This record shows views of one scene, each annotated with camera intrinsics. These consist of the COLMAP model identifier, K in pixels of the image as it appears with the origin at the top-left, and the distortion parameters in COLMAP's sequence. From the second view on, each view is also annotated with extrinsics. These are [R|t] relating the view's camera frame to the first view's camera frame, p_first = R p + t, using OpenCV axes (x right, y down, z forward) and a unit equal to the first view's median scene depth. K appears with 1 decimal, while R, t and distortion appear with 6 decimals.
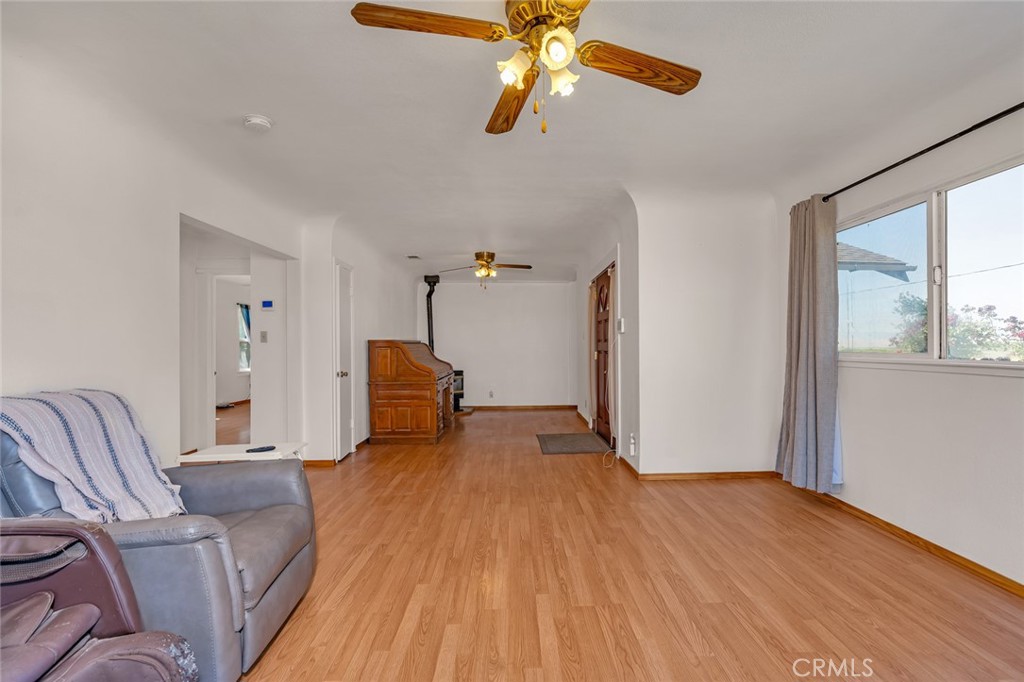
lens RADIAL K [[519.6, 0, 512.0], [0, 519.6, 341.0], [0, 0, 1]] dist [-0.002360, -0.000296]
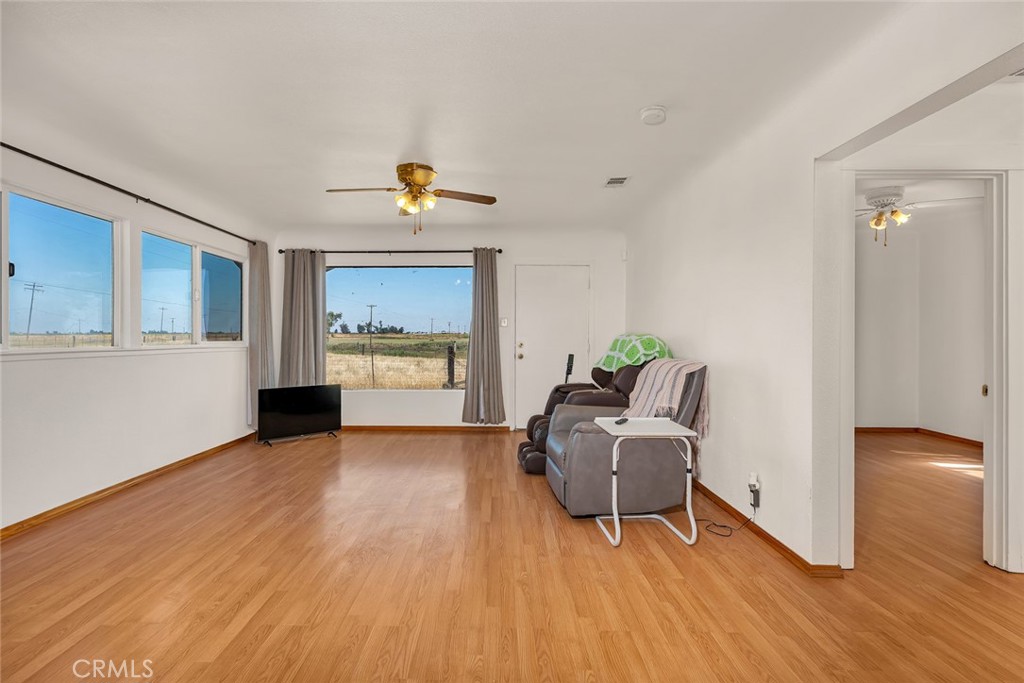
lens RADIAL K [[482.1, 0, 509.7], [0, 482.1, 323.1], [0, 0, 1]] dist [0.002503, 0.000485]
pose [[-0.999456, 0.002469, -0.032891, -0.160511], [0.003592, 0.999412, -0.034102, 0.011253], [0.032788, -0.034201, -0.998877, 1.845948]]
